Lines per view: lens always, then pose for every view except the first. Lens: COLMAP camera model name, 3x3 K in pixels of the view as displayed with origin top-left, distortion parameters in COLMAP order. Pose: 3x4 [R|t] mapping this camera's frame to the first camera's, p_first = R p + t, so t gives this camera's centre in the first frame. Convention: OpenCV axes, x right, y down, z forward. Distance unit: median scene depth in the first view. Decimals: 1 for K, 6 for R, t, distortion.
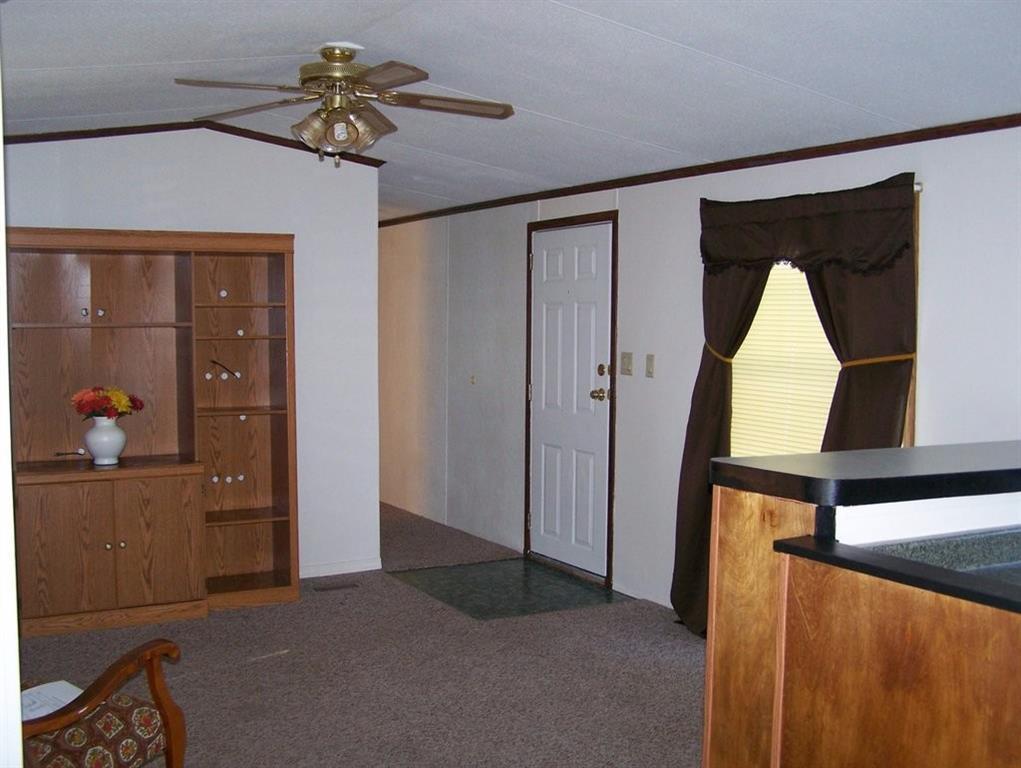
lens RADIAL K [[1274.4, 0, 505.8], [0, 1274.4, 384.3], [0, 0, 1]] dist [-0.109849, 0.000000]
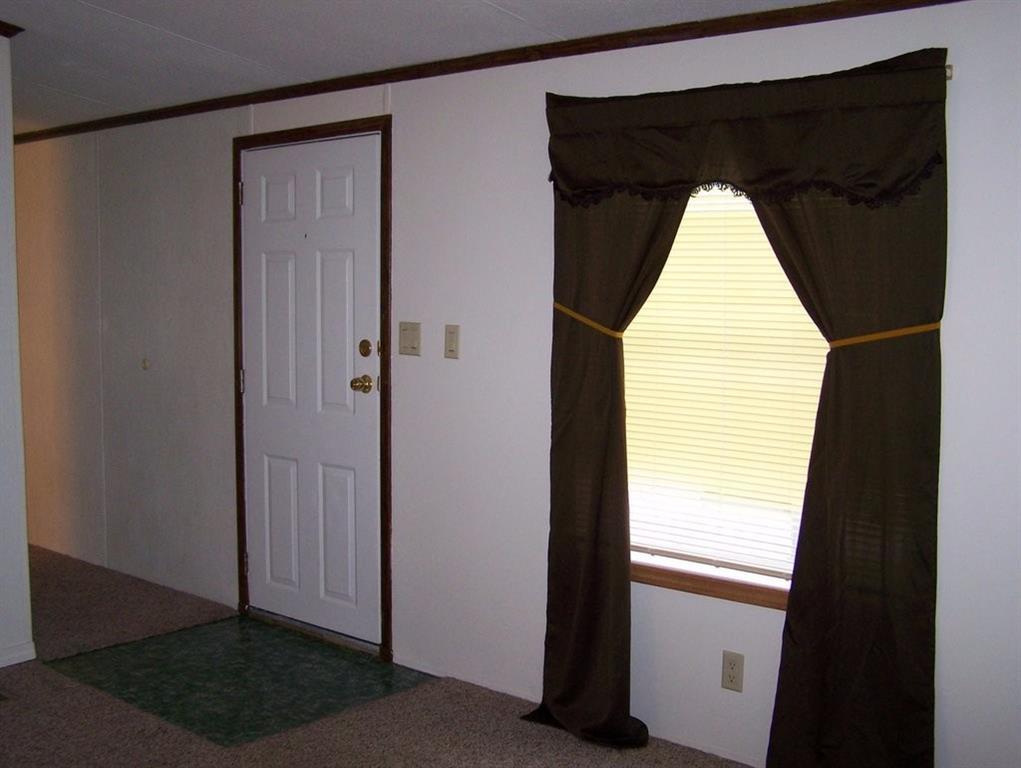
lens RADIAL K [[1274.4, 0, 479.4], [0, 1274.4, 350.1], [0, 0, 1]] dist [-0.109849, 0.000000]
pose [[0.944113, -0.035420, 0.327712, -0.093345], [0.030927, 0.999343, 0.018912, -0.021574], [-0.328166, -0.007720, 0.944588, 0.329564]]
